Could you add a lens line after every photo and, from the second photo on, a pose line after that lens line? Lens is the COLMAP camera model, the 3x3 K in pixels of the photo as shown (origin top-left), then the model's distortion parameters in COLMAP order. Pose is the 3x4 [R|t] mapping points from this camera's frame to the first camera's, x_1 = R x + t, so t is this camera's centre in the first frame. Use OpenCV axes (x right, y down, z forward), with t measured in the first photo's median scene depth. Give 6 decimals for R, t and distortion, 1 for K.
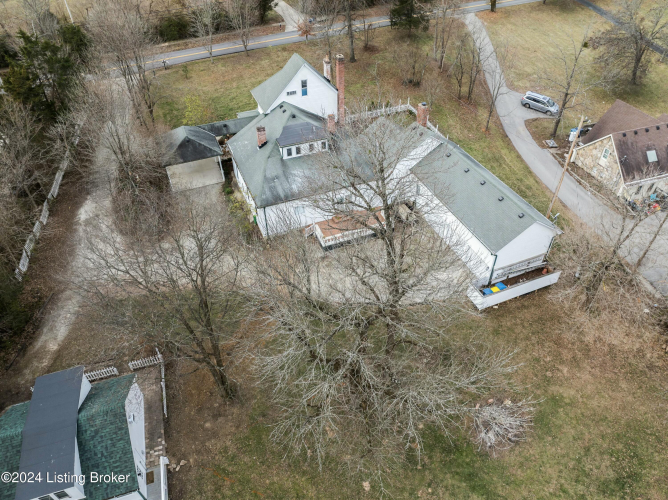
lens RADIAL K [[467.6, 0, 334.0], [0, 467.6, 250.0], [0, 0, 1]] dist [-0.033809, 0.000414]
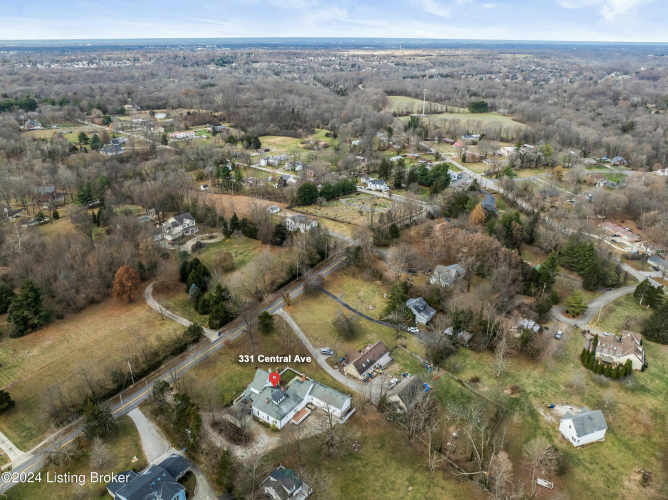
lens RADIAL K [[467.6, 0, 334.0], [0, 467.6, 250.0], [0, 0, 1]] dist [-0.033809, 0.000414]
pose [[0.840310, -0.203316, 0.502536, -1.150492], [0.359527, 0.902819, -0.235917, -0.243320], [-0.405734, 0.378919, 0.831745, -2.271357]]
